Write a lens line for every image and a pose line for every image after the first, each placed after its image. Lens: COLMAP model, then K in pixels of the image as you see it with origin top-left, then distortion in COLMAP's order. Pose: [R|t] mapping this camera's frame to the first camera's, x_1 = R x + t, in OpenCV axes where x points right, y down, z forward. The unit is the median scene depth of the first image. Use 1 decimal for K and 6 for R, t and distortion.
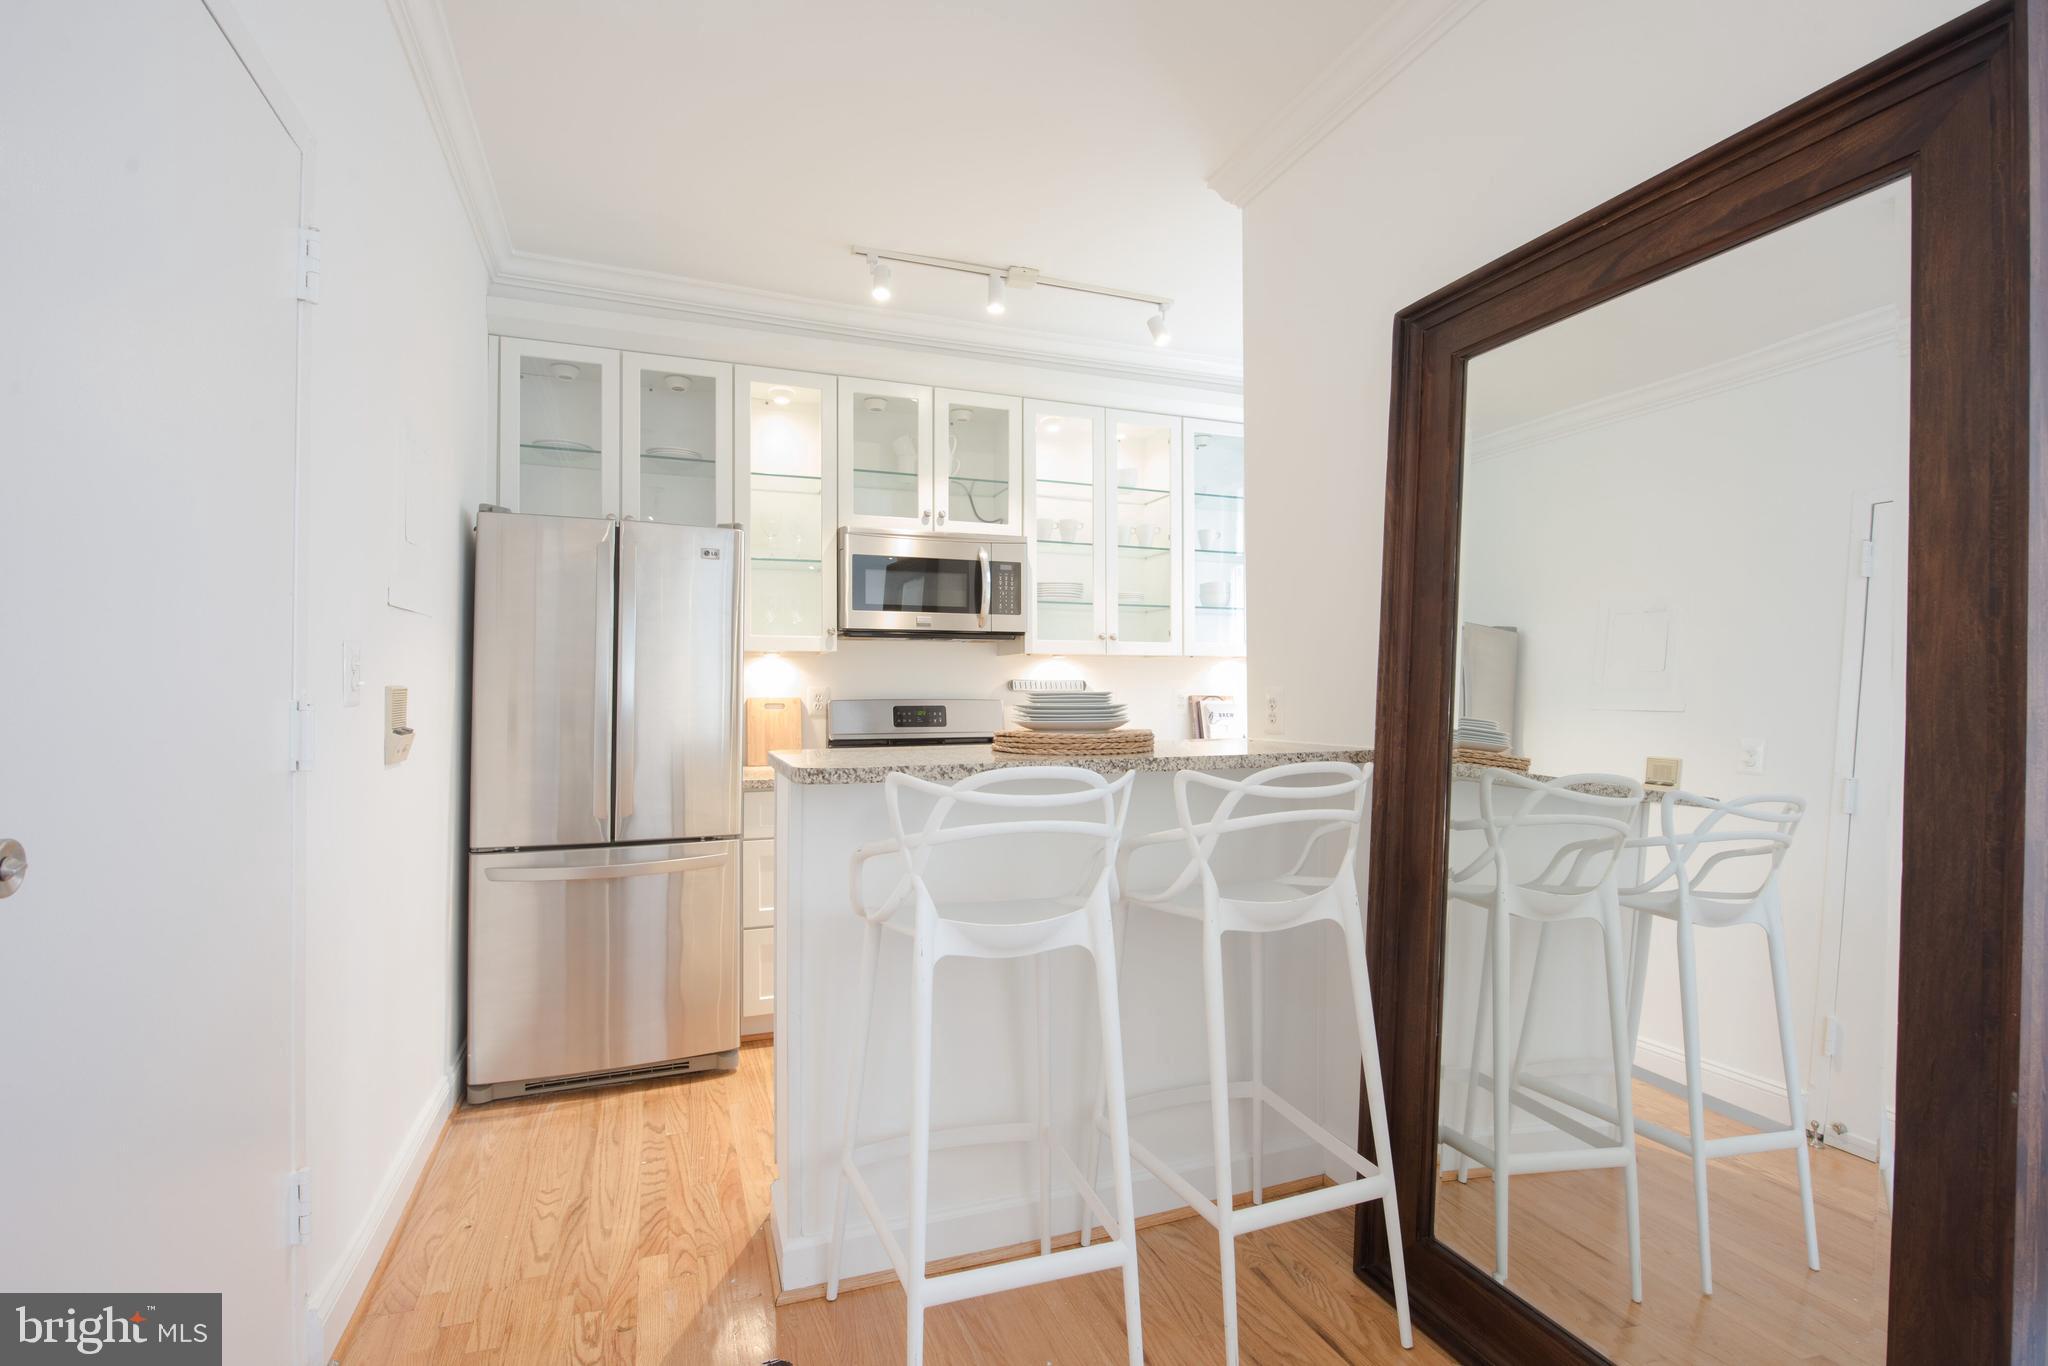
lens RADIAL K [[946.6, 0, 1034.3], [0, 946.6, 678.2], [0, 0, 1]] dist [-0.002734, -0.000479]
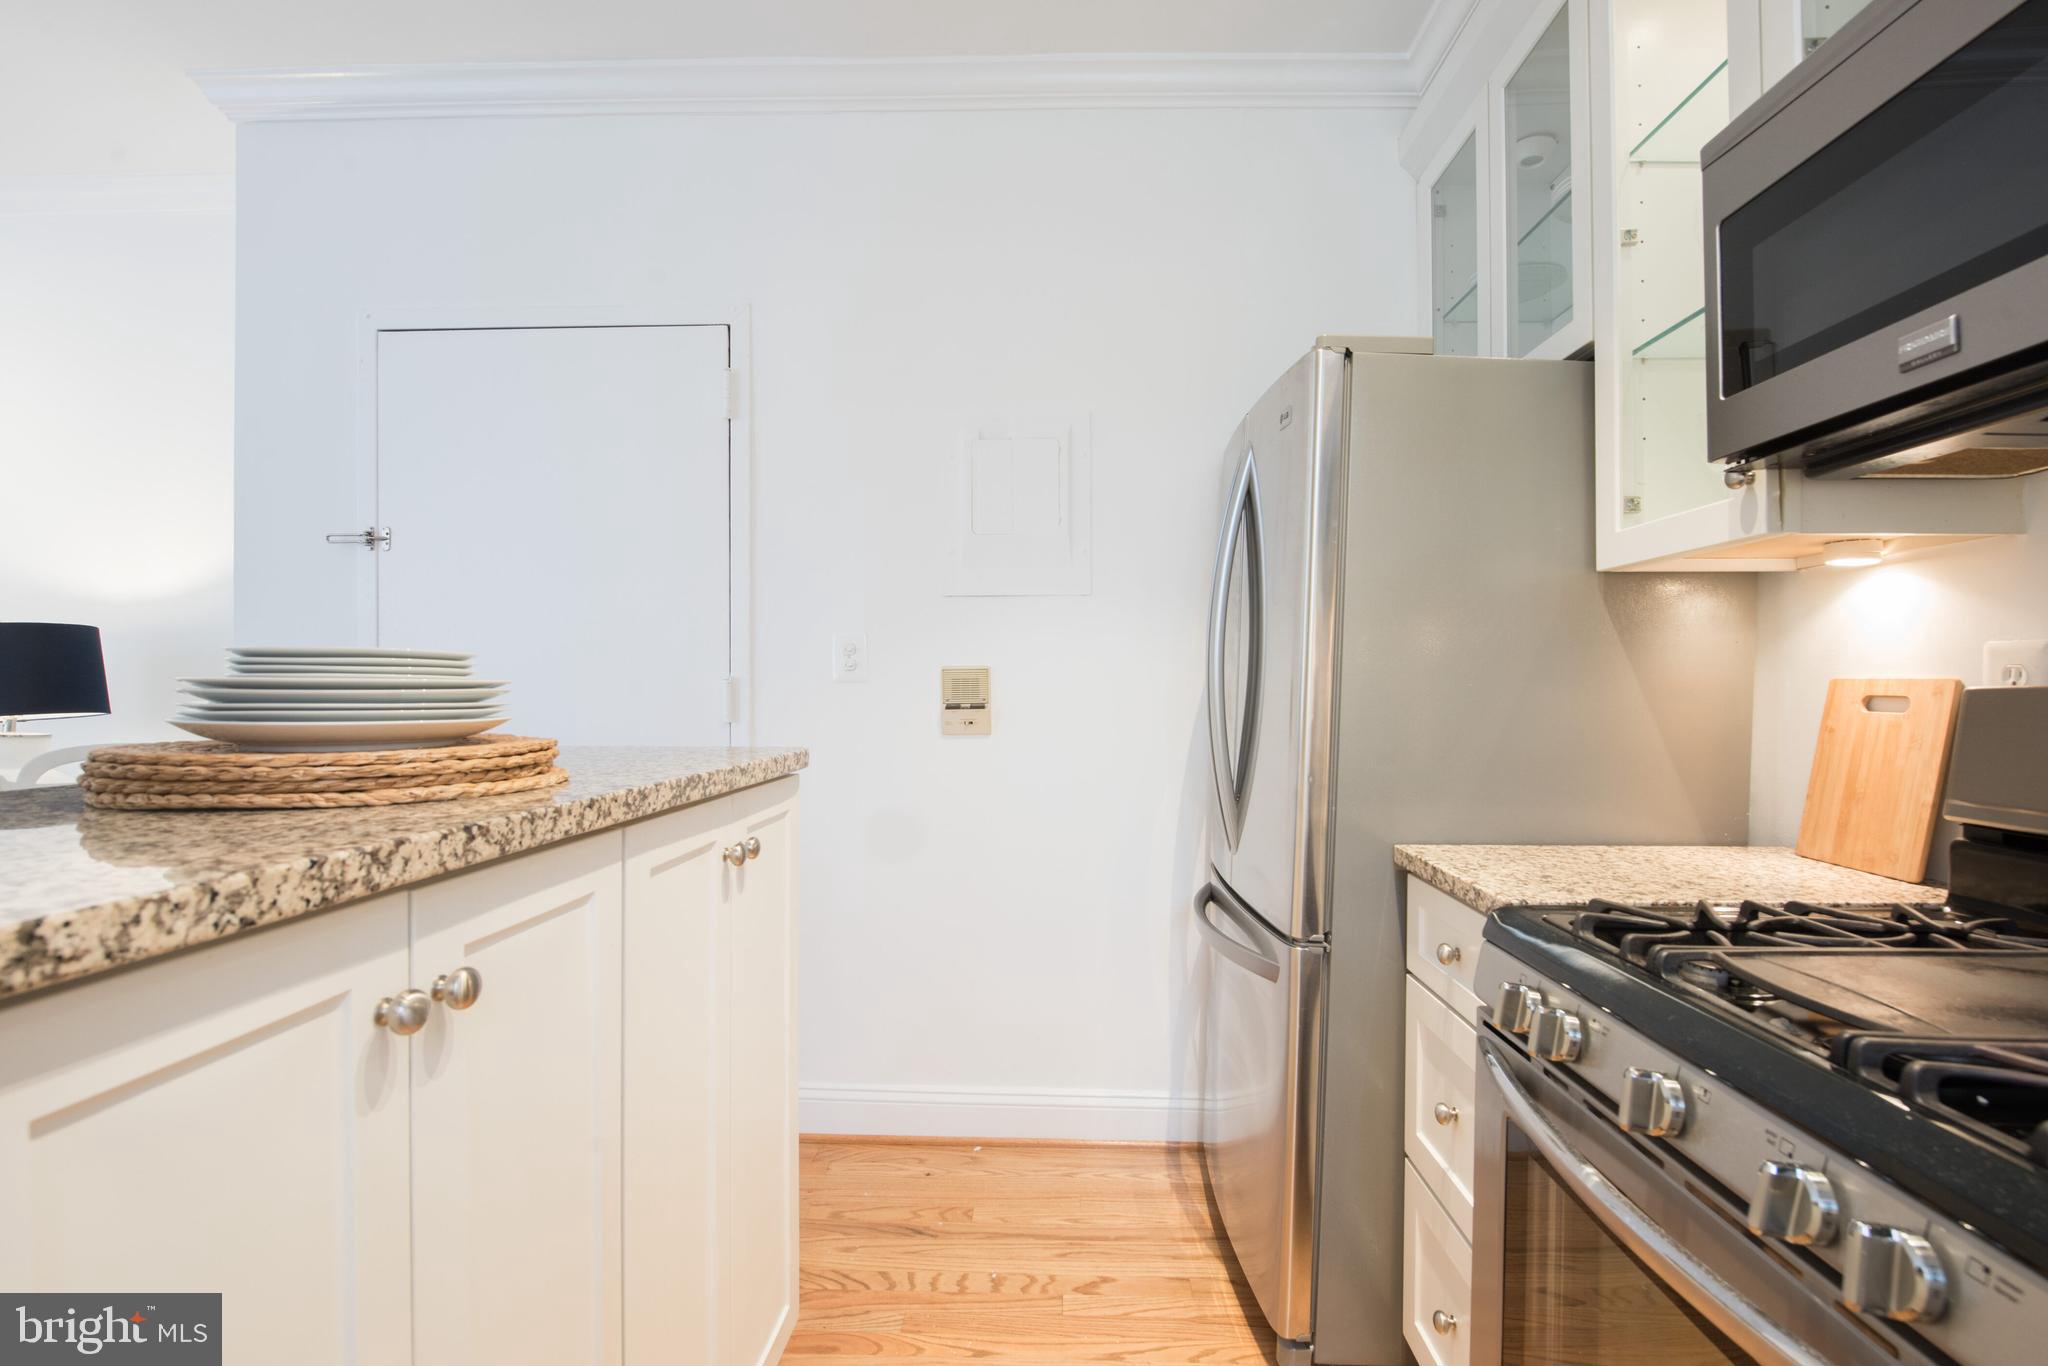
lens RADIAL K [[946.6, 0, 1030.4], [0, 946.6, 685.1], [0, 0, 1]] dist [-0.002734, -0.000479]
pose [[-0.396435, -0.008185, -0.918026, 0.204456], [0.001839, 0.999951, -0.009709, 0.030042], [0.918061, -0.005538, -0.396400, 0.962651]]
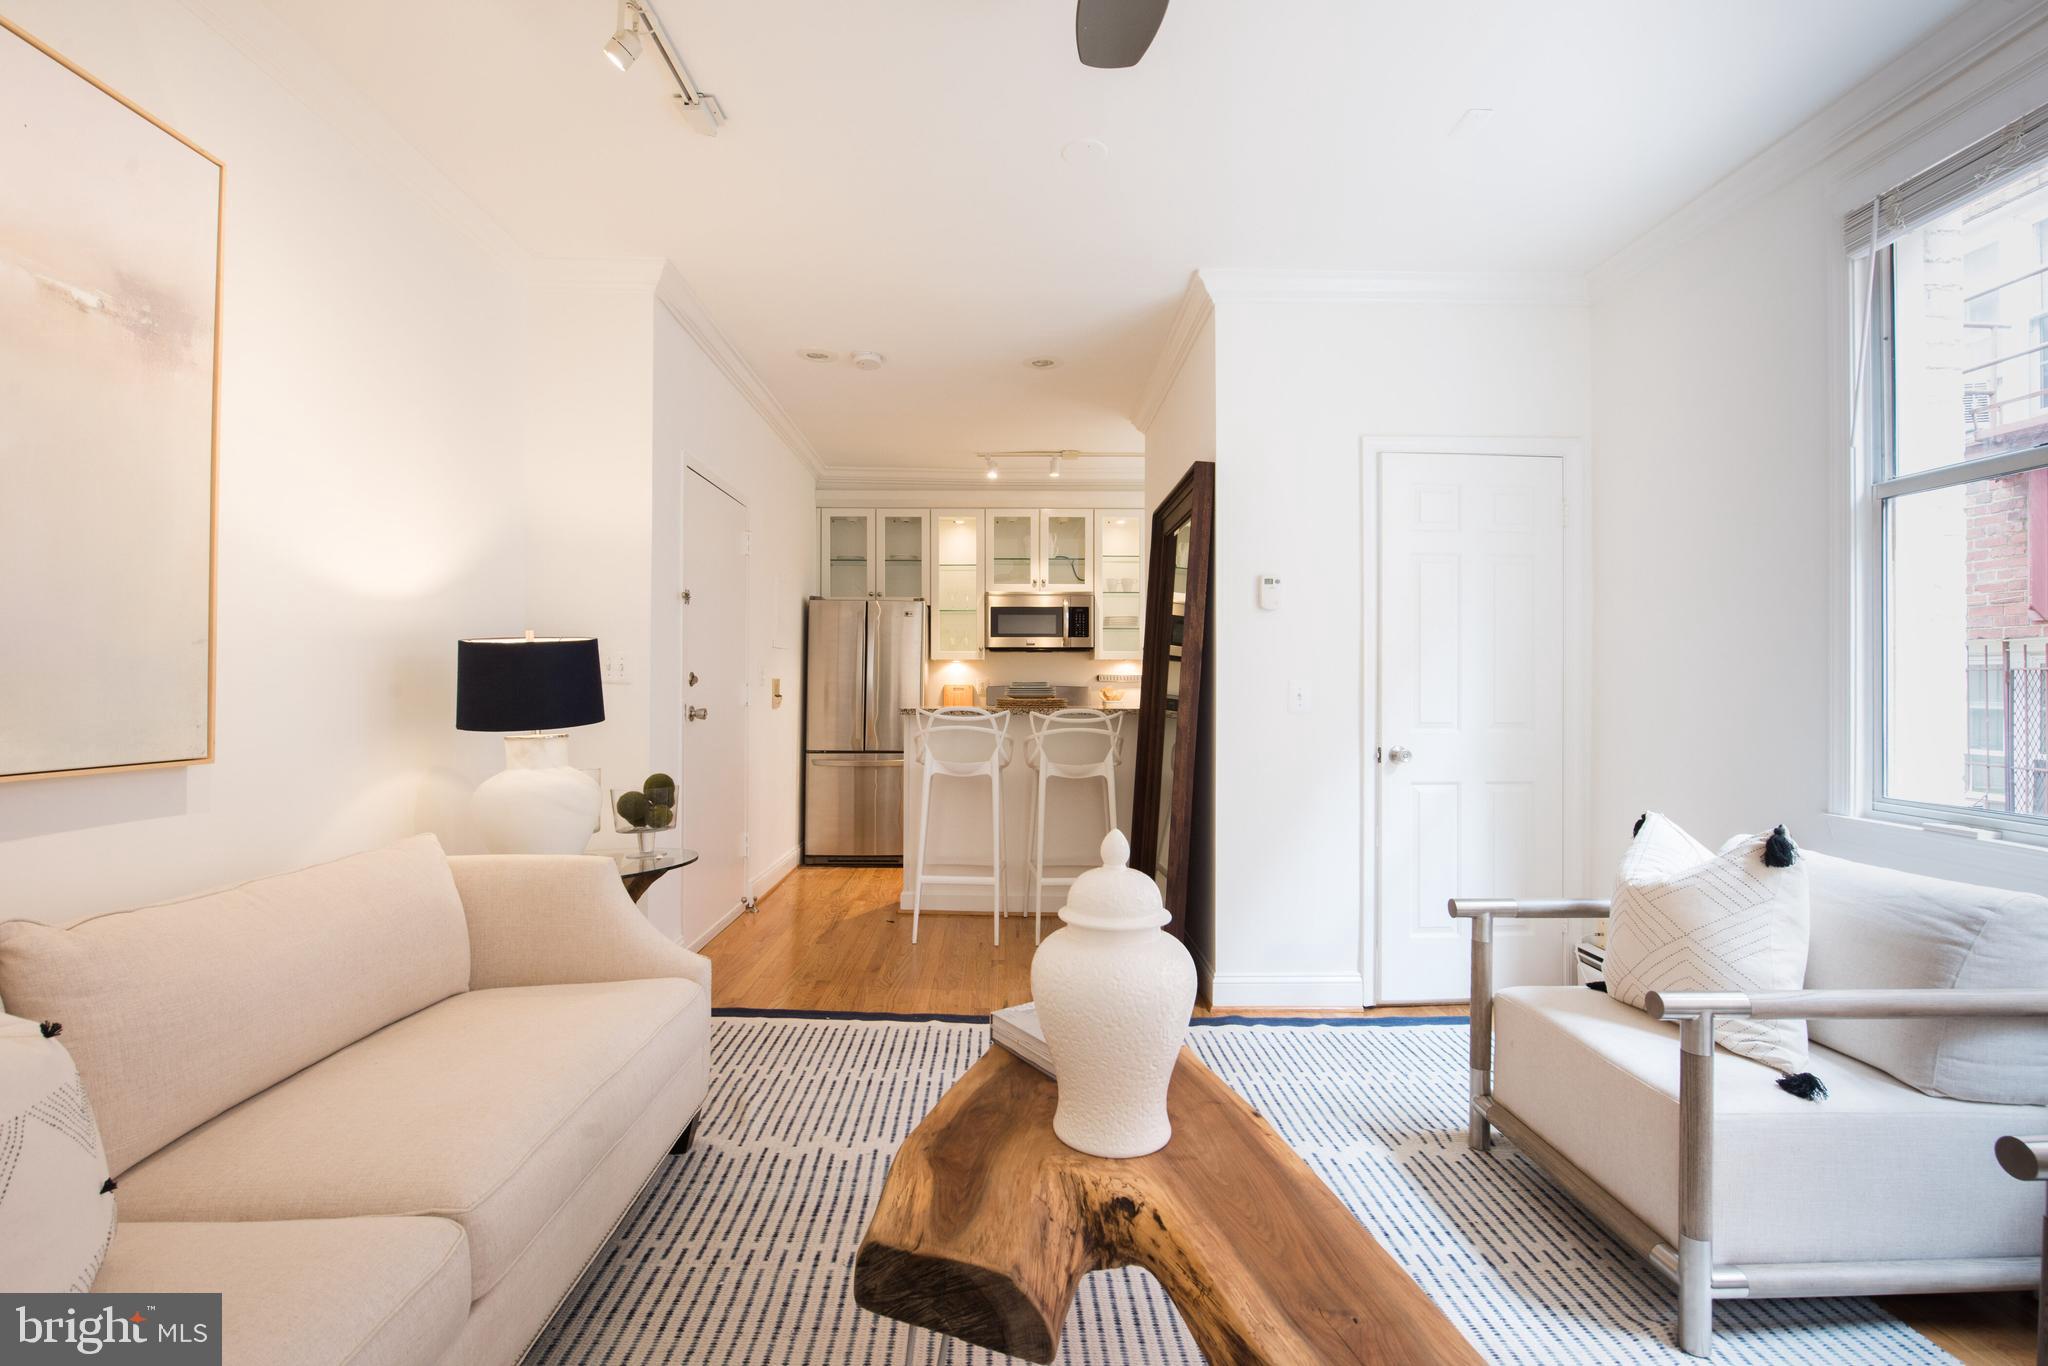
lens RADIAL K [[946.6, 0, 1018.7], [0, 946.6, 679.8], [0, 0, 1]] dist [-0.002734, -0.000479]
pose [[0.936356, 0.003176, -0.351038, 0.533759], [0.000291, 0.999952, 0.009822, -0.007602], [0.351052, -0.009299, 0.936310, -0.743138]]
